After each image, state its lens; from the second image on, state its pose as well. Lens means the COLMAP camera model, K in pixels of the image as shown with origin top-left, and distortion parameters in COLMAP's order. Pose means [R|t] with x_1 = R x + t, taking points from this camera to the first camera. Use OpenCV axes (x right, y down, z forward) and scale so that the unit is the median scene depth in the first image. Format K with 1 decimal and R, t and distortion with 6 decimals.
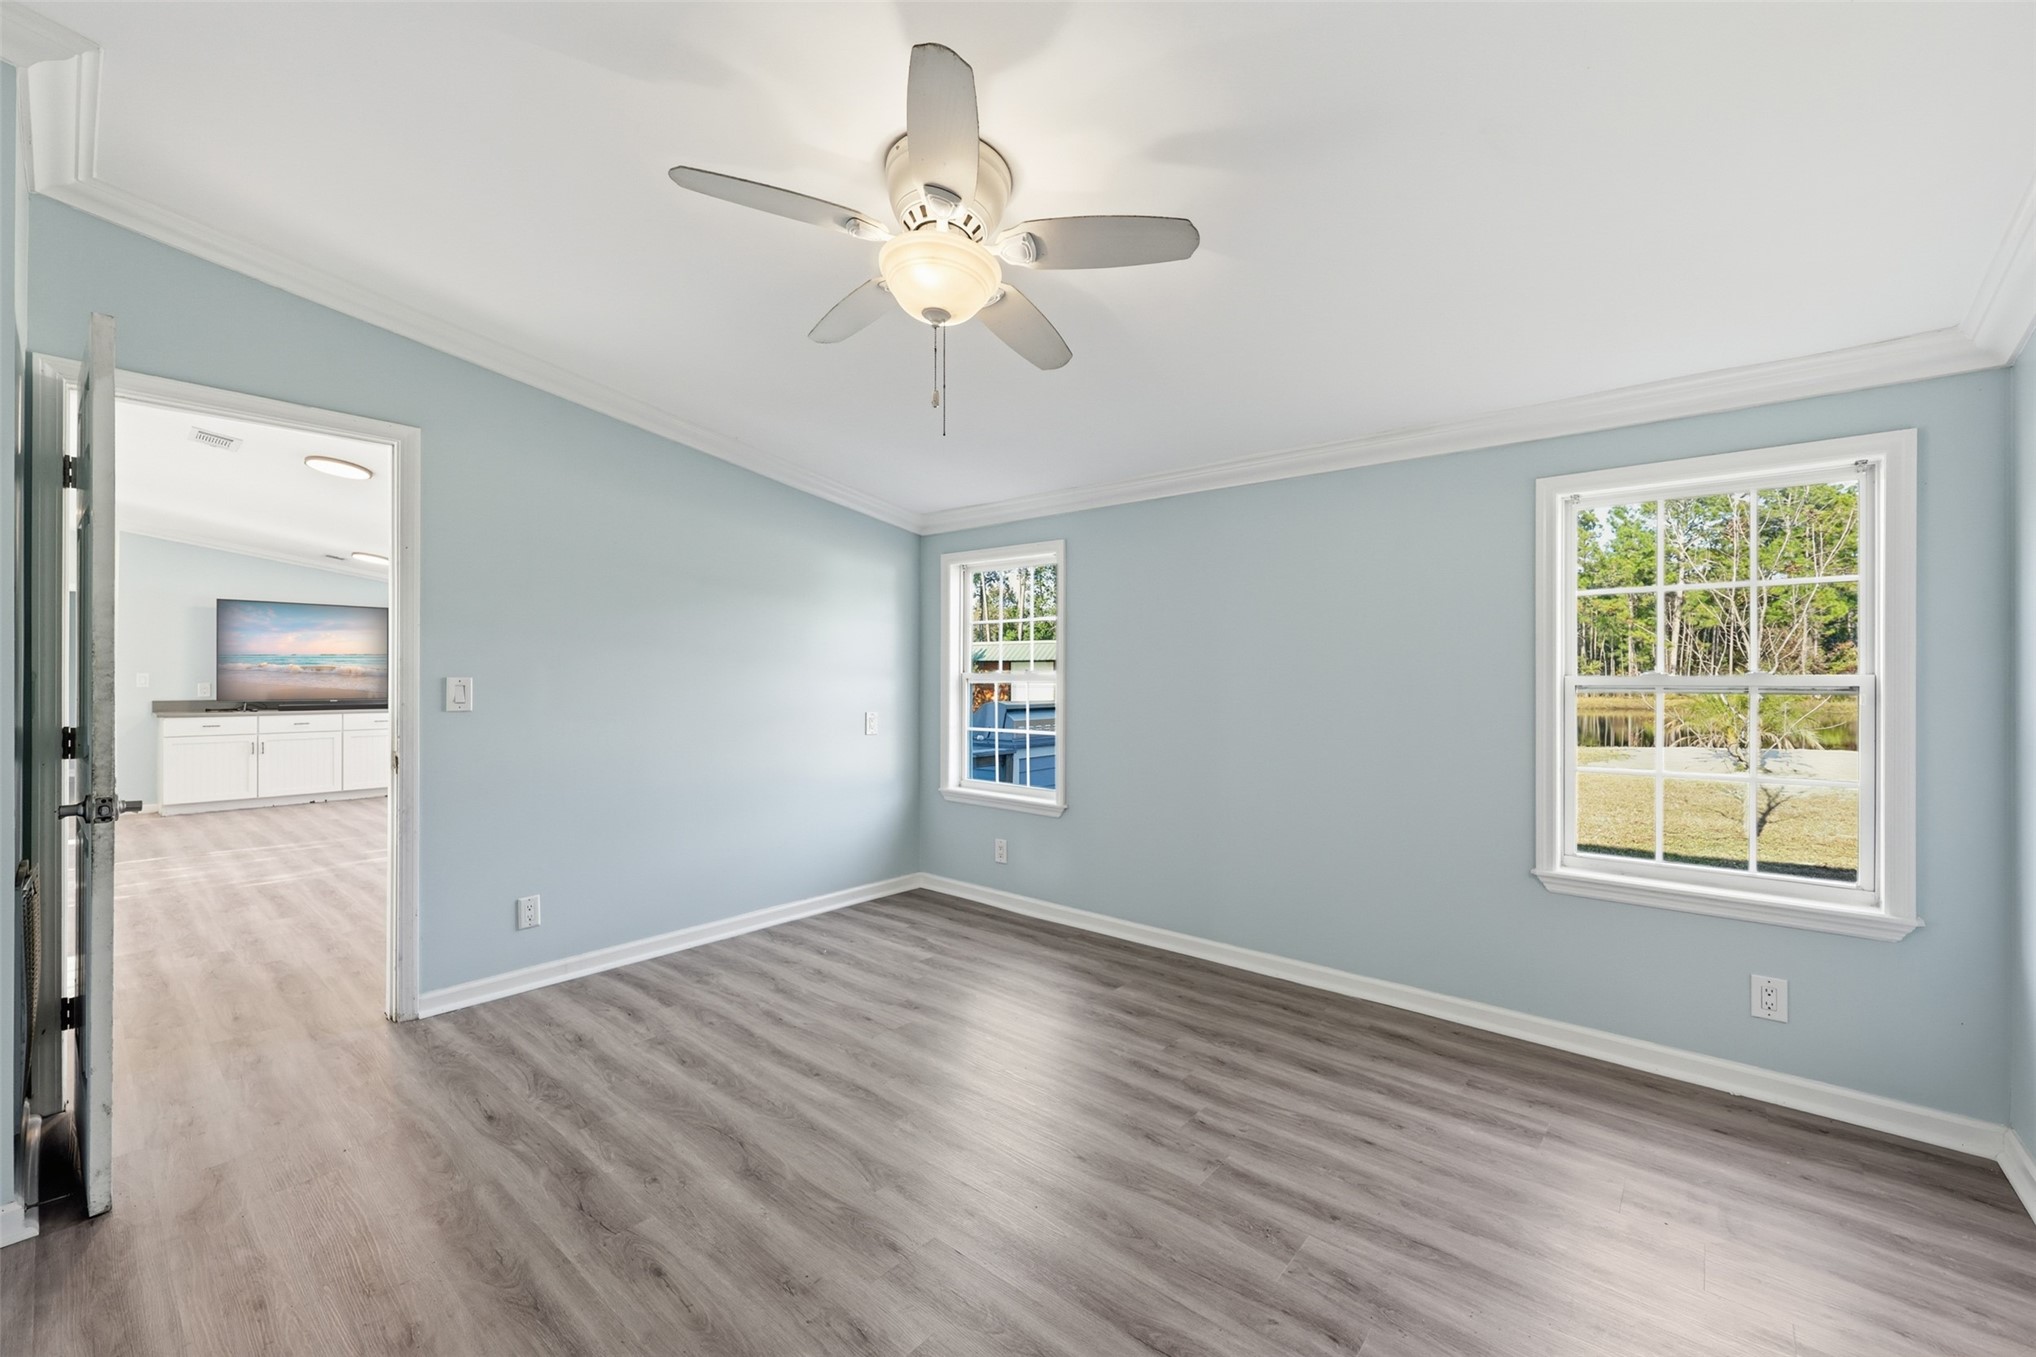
lens RADIAL K [[819.7, 0, 1026.4], [0, 819.7, 673.6], [0, 0, 1]] dist [0.000866, 0.000279]
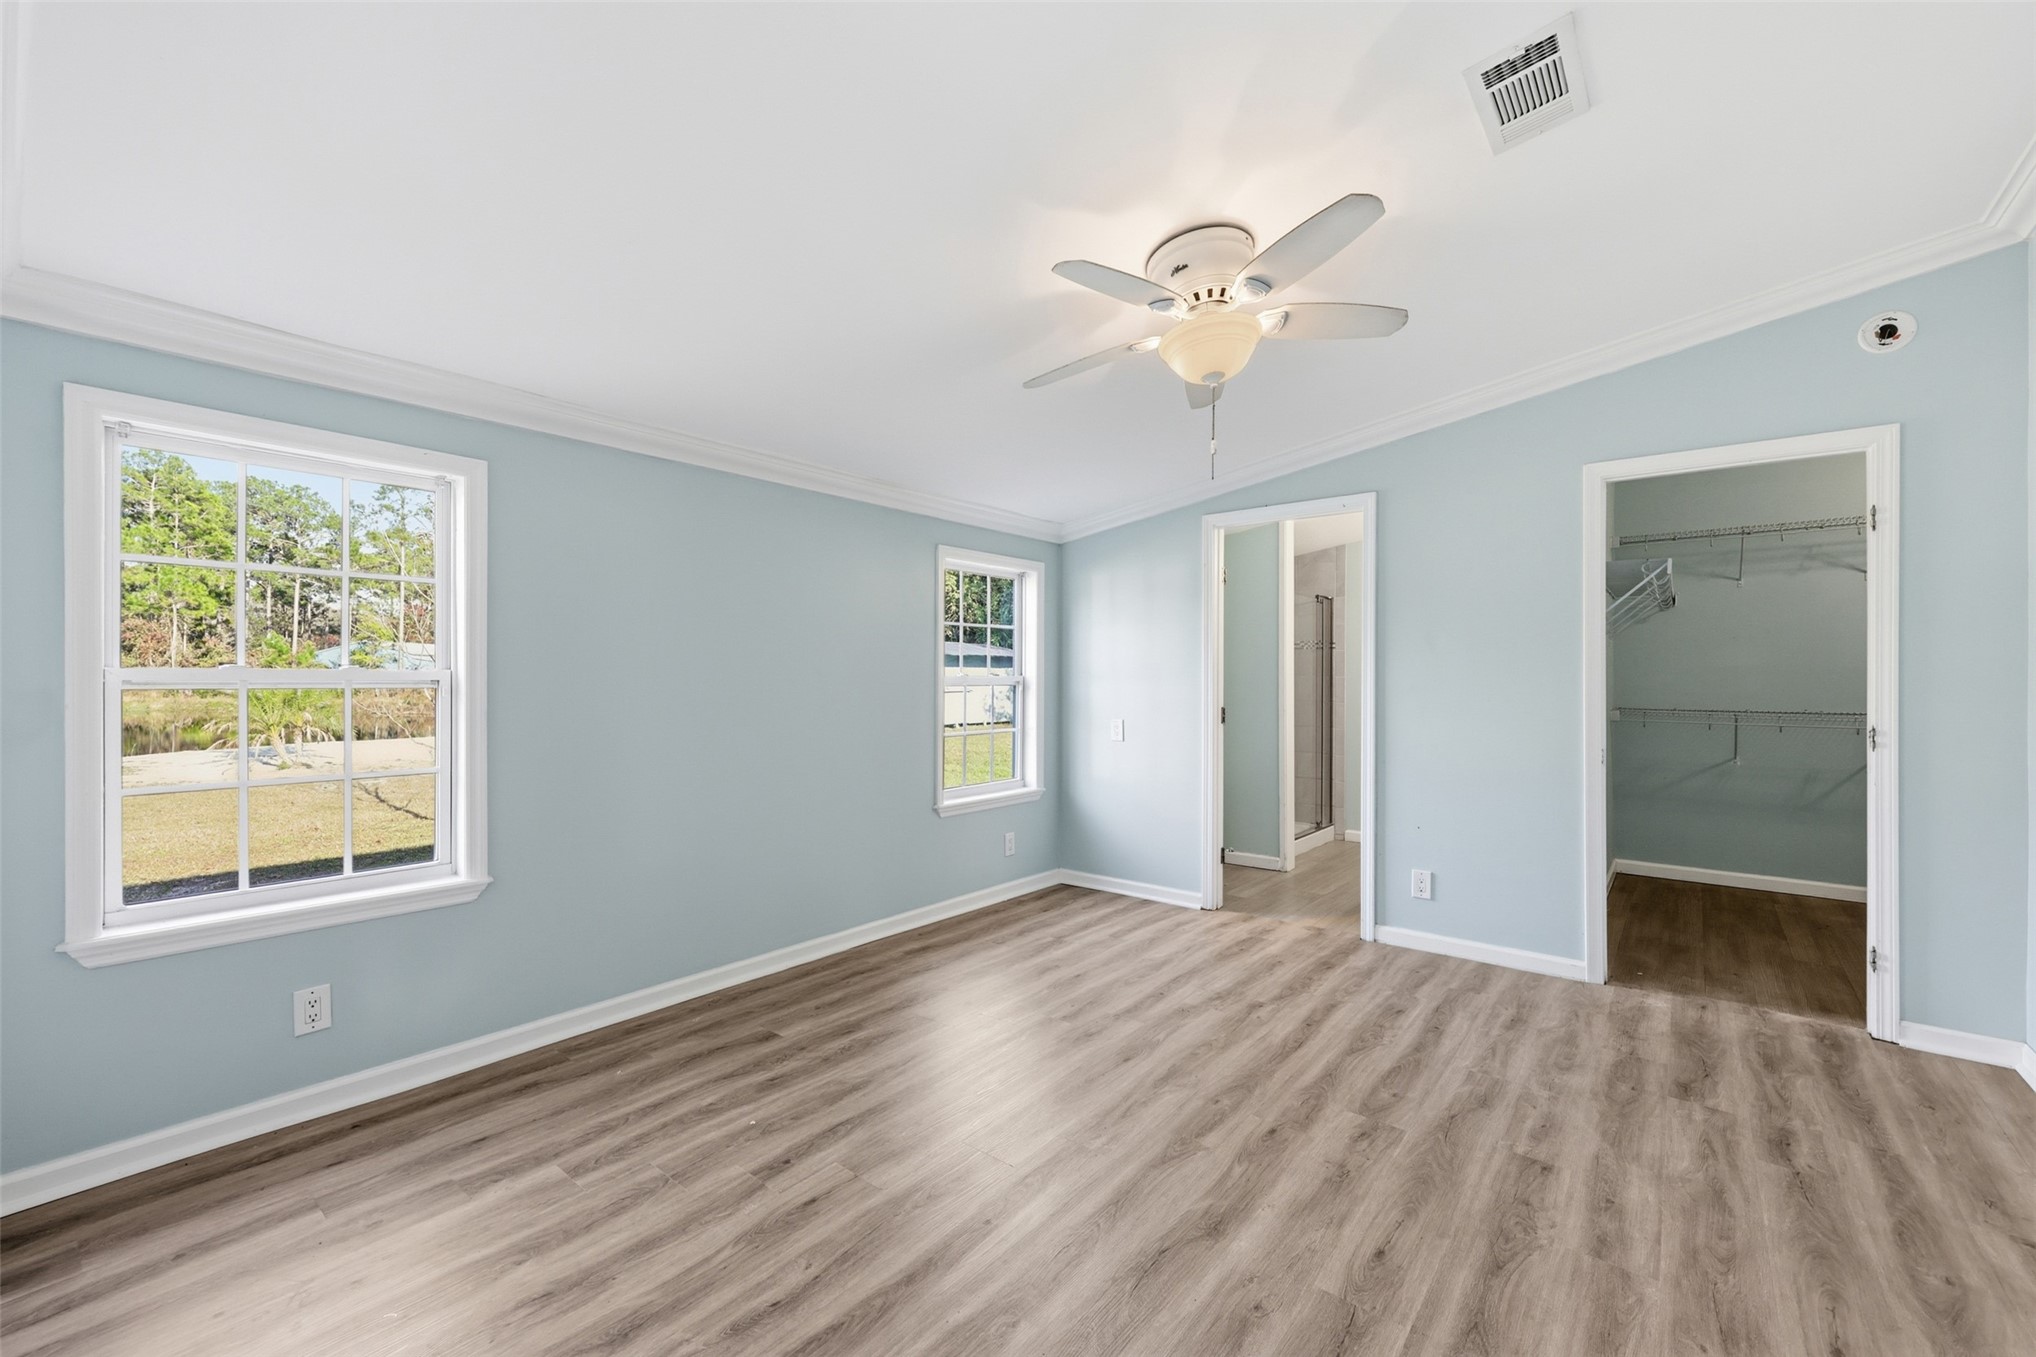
lens RADIAL K [[819.7, 0, 1016.4], [0, 819.7, 679.2], [0, 0, 1]] dist [0.000866, 0.000279]
pose [[-0.019160, -0.001925, 0.999815, -0.795844], [-0.009650, 0.999952, 0.001740, 0.002290], [-0.999770, -0.009615, -0.019178, 0.800673]]
